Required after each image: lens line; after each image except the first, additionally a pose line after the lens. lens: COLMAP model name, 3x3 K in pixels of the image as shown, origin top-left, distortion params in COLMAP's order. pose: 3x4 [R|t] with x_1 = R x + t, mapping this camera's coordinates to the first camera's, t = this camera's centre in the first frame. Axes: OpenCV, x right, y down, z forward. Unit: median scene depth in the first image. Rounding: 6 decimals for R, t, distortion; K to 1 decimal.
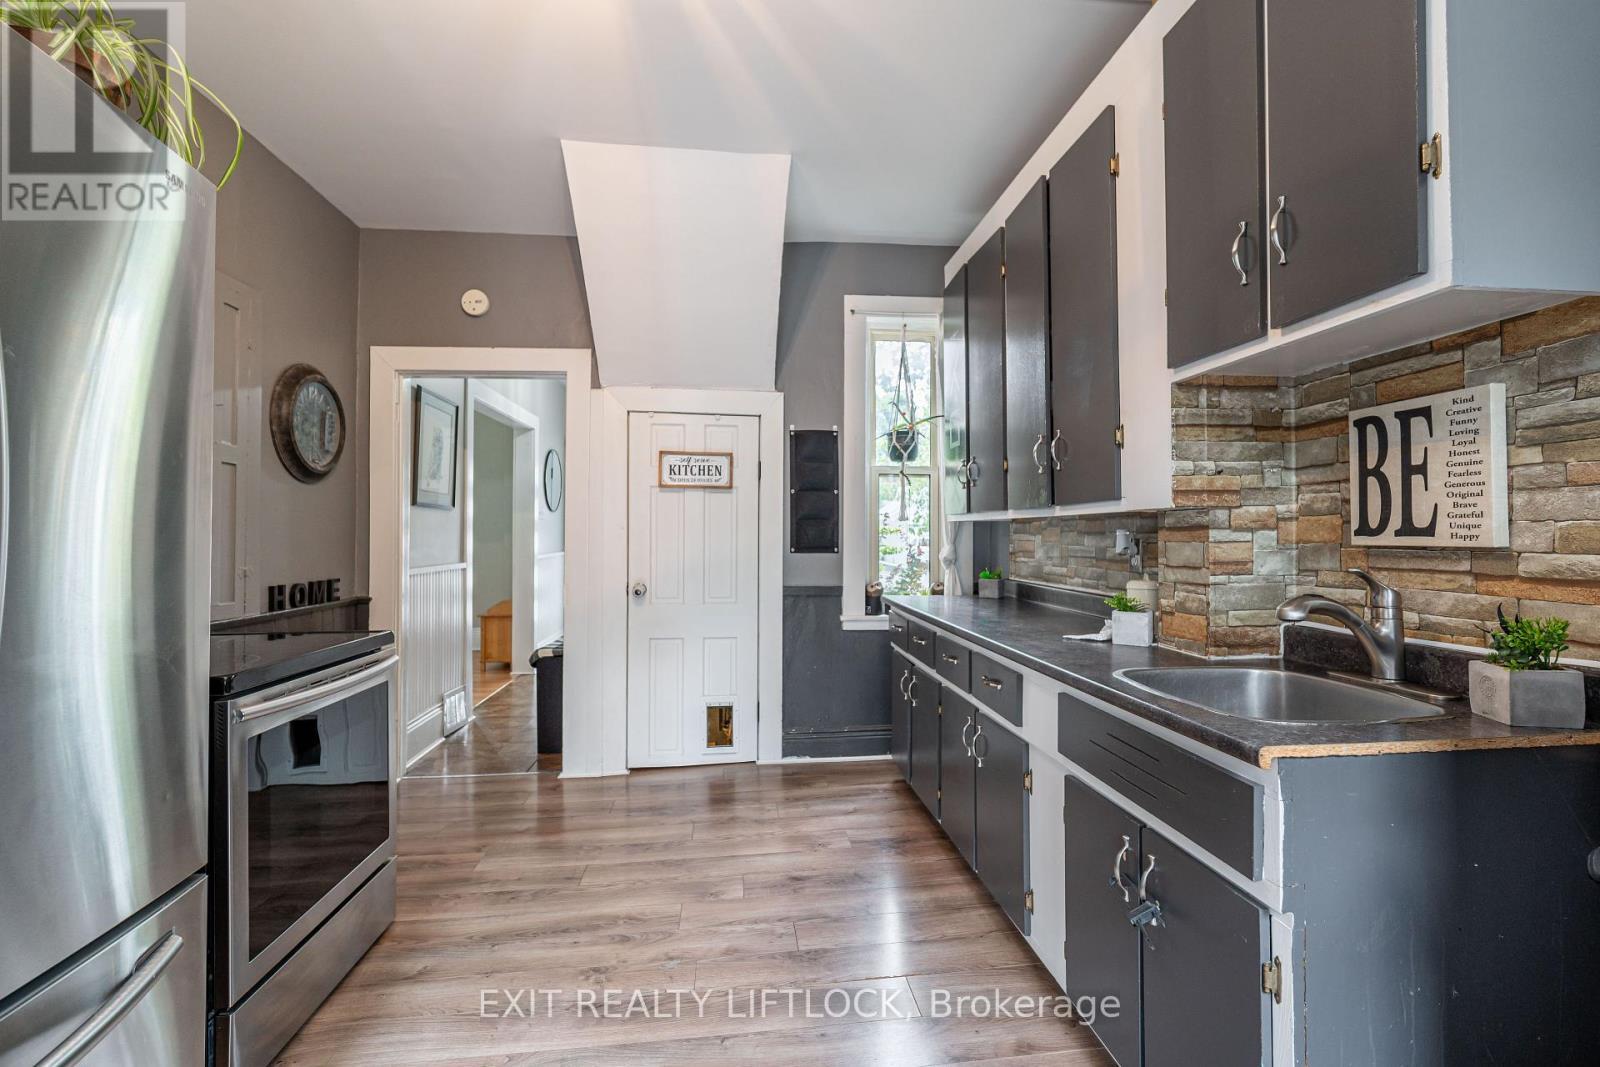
lens RADIAL K [[710.6, 0, 792.0], [0, 710.6, 519.4], [0, 0, 1]] dist [-0.005744, 0.000266]
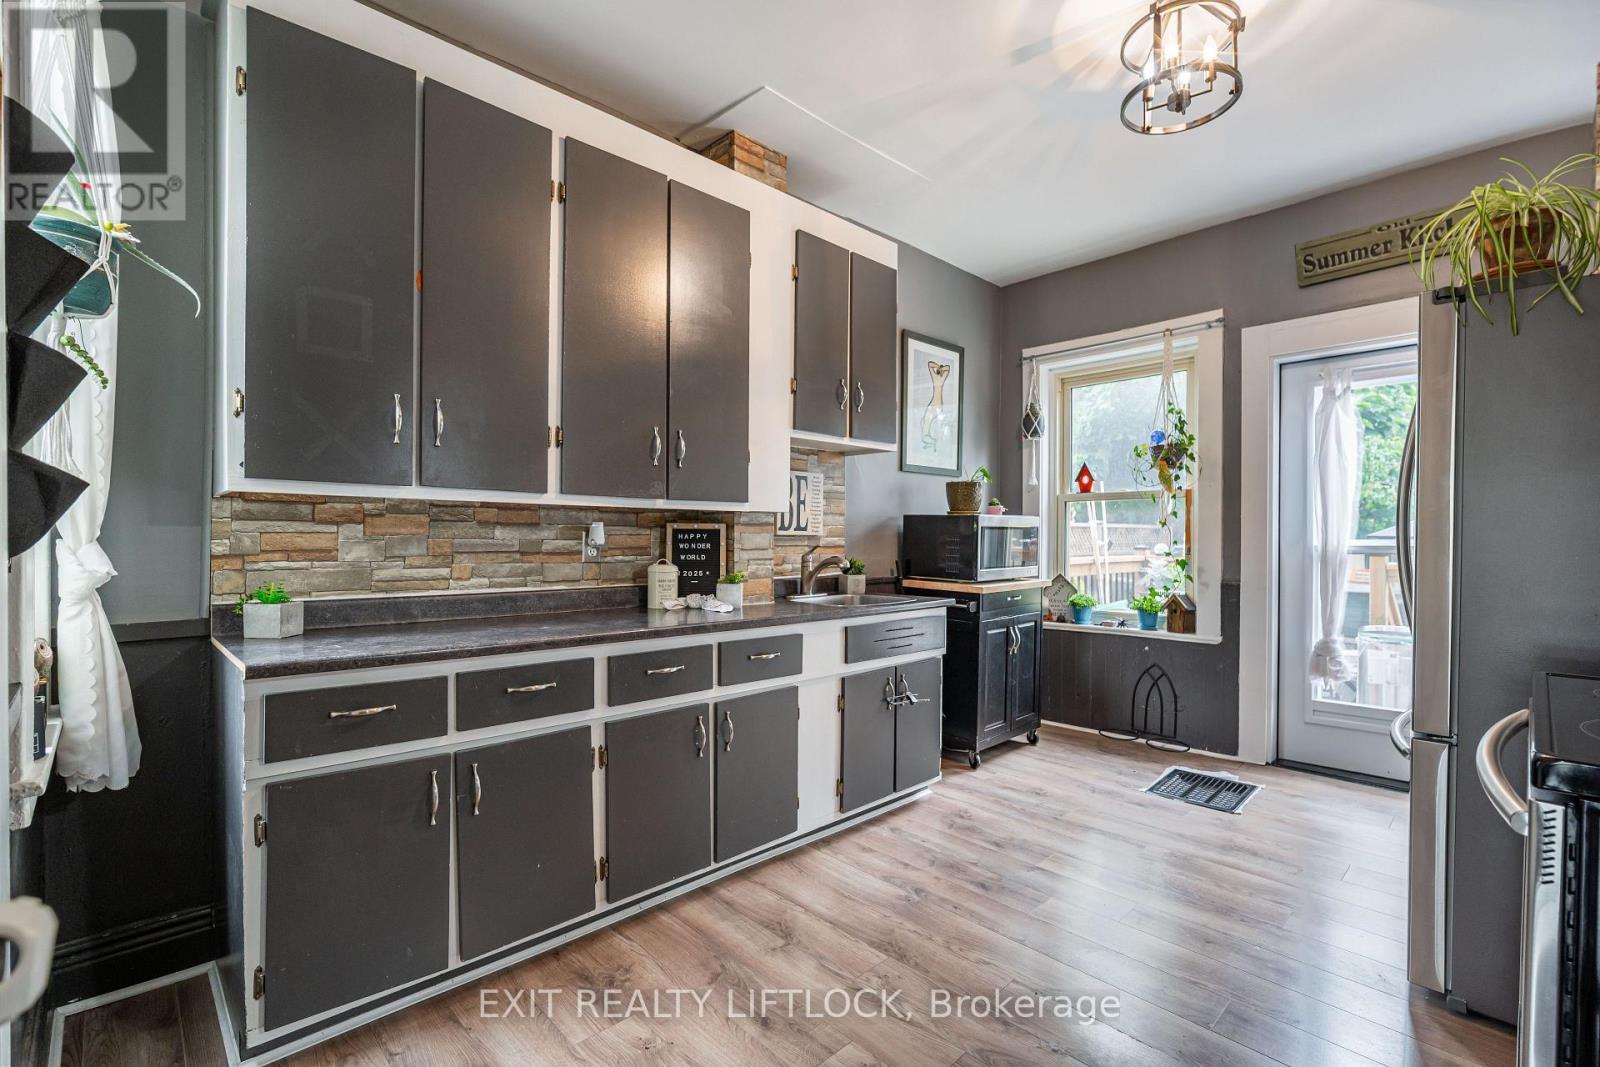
lens RADIAL K [[758.6, 0, 800.0], [0, 758.6, 542.2], [0, 0, 1]] dist [-0.005159, 0.000164]
pose [[-0.636360, 0.000144, 0.771392, -0.785263], [-0.016202, 0.999777, -0.013553, 0.071769], [-0.771222, -0.021123, -0.636216, 1.963000]]
